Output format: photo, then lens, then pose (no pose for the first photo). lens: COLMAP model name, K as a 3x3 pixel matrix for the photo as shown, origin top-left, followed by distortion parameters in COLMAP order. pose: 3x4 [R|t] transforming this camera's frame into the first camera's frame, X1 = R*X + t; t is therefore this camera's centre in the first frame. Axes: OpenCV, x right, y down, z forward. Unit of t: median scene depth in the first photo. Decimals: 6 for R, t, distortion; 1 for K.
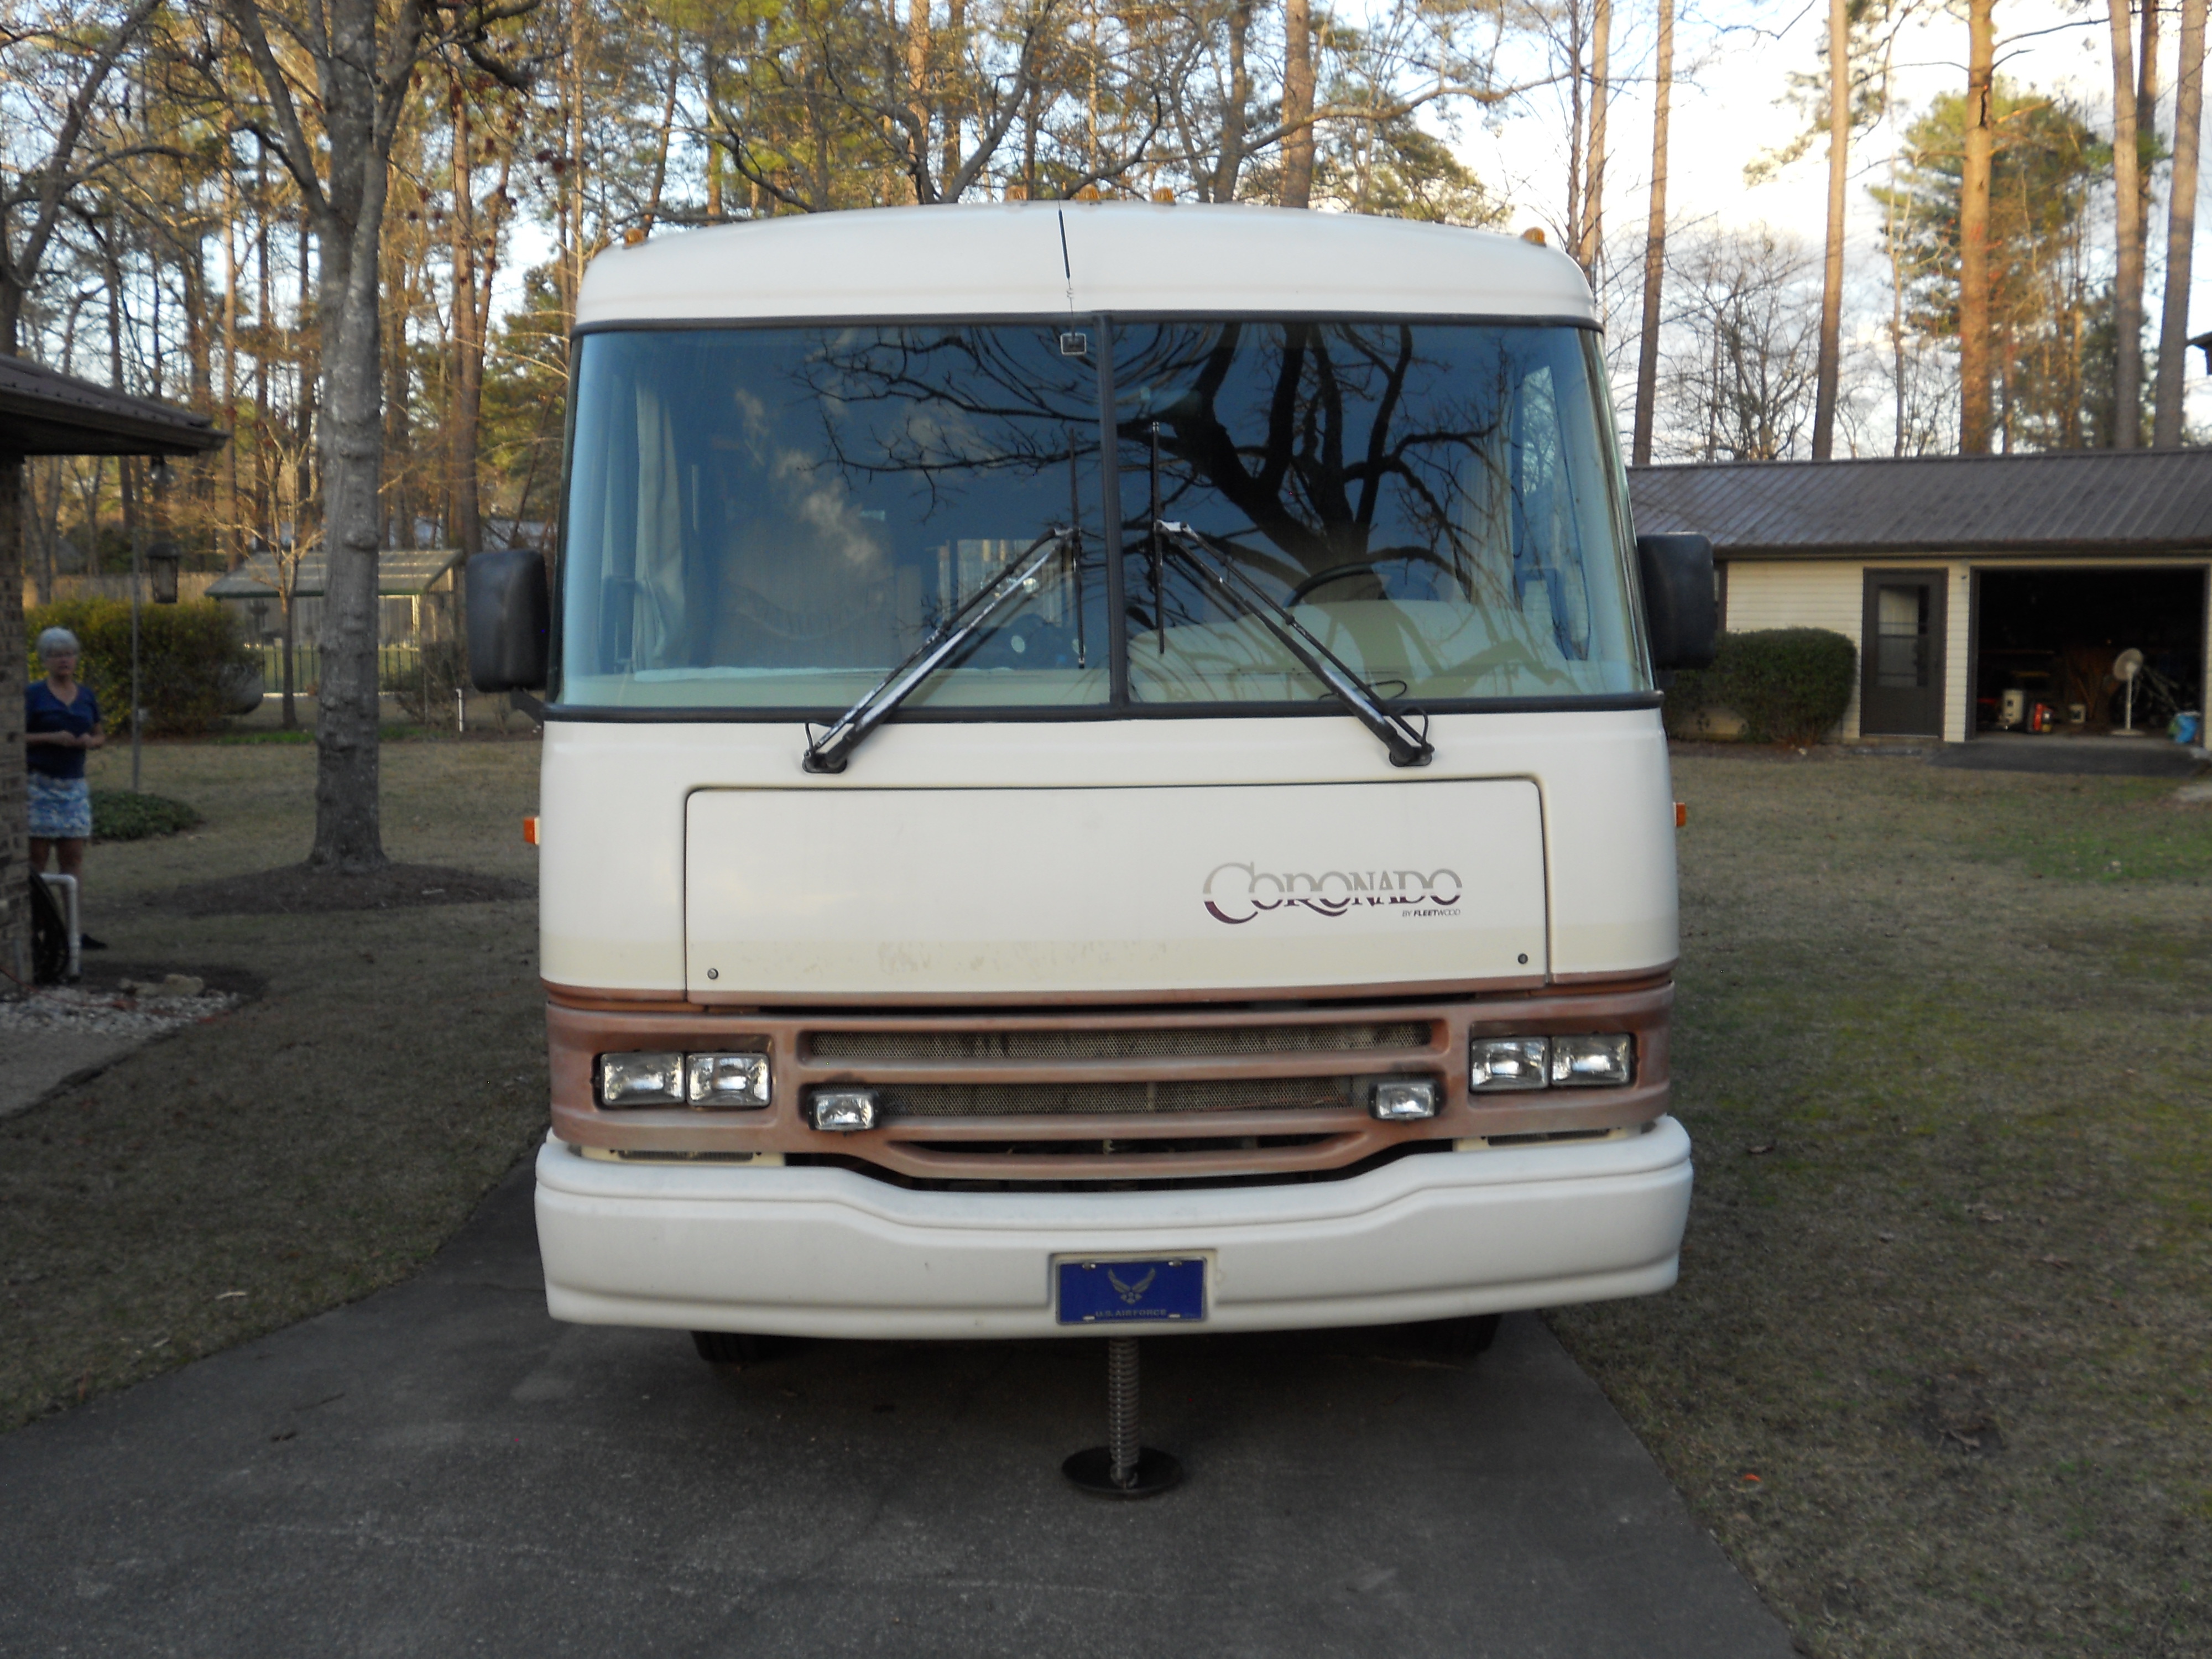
lens RADIAL K [[2461.8, 0, 1105.0], [0, 2461.8, 829.4], [0, 0, 1]] dist [-0.014438, 0.000000]
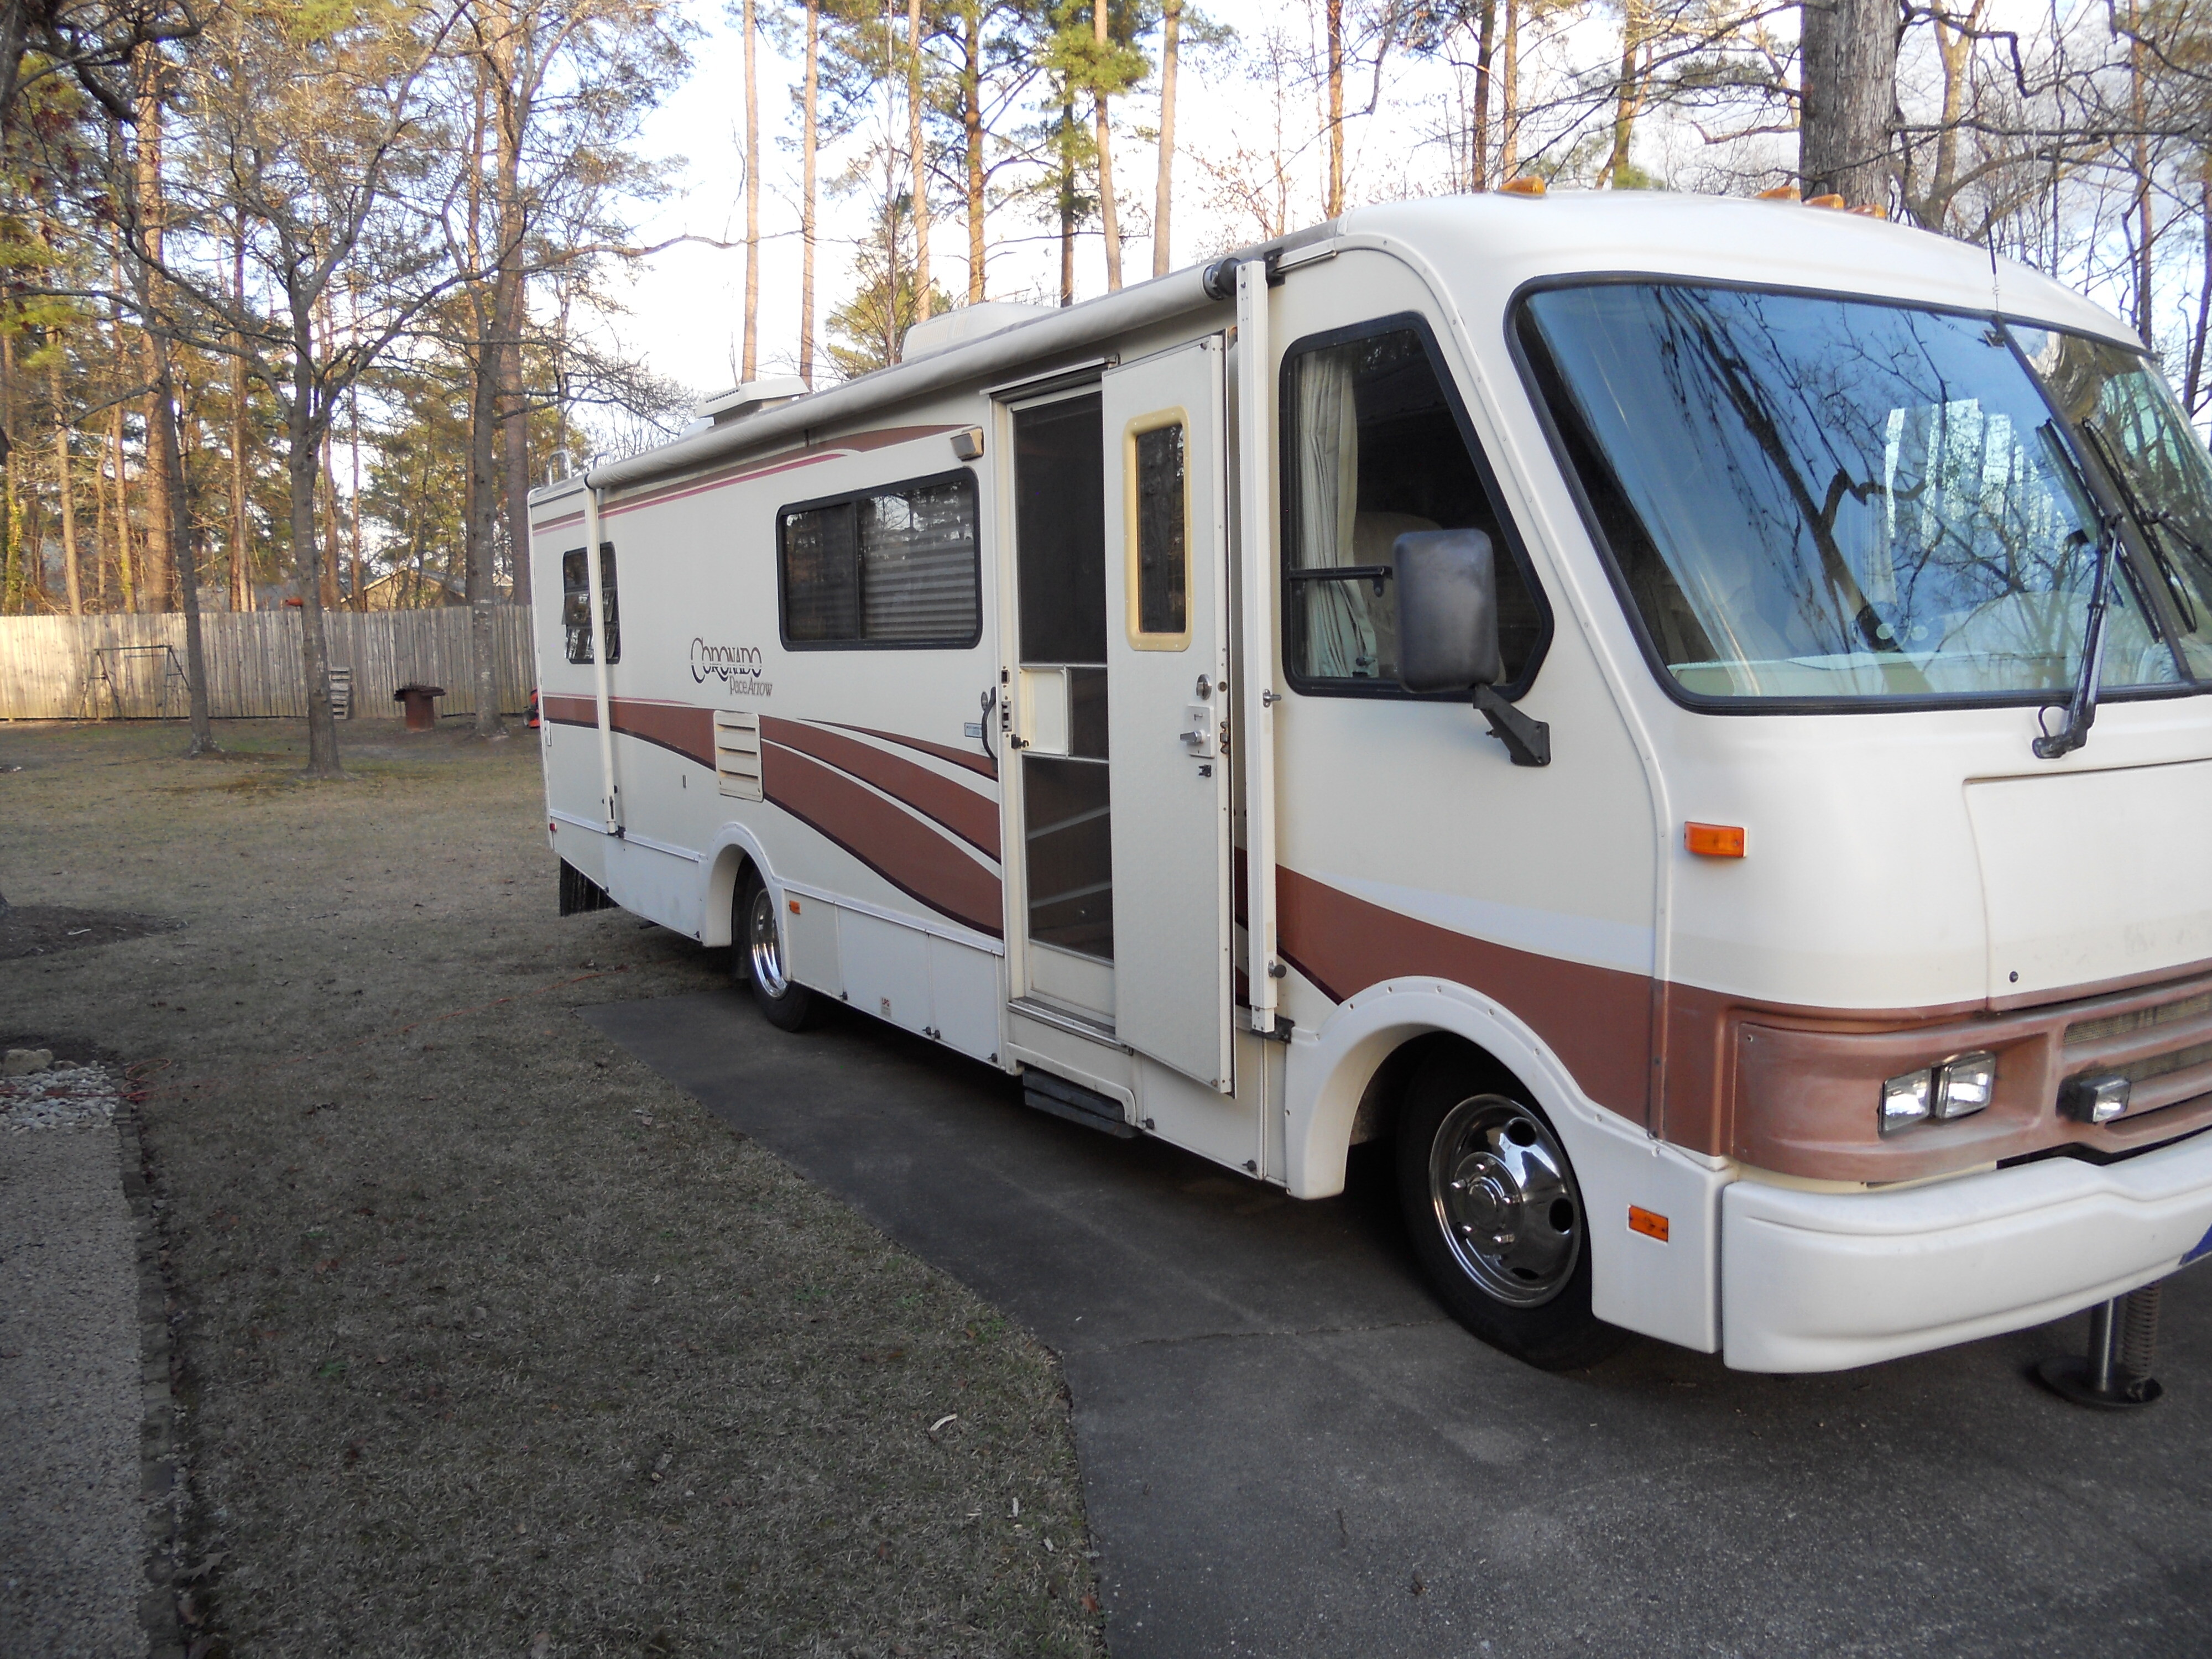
lens RADIAL K [[1721.5, 0, 1106.5], [0, 1721.5, 831.9], [0, 0, 1]] dist [-0.066138, -0.002323]
pose [[0.870555, -0.080395, 0.485460, -0.717679], [0.069379, 0.996762, 0.040655, -0.043589], [-0.487156, -0.001712, 0.873313, 0.564678]]
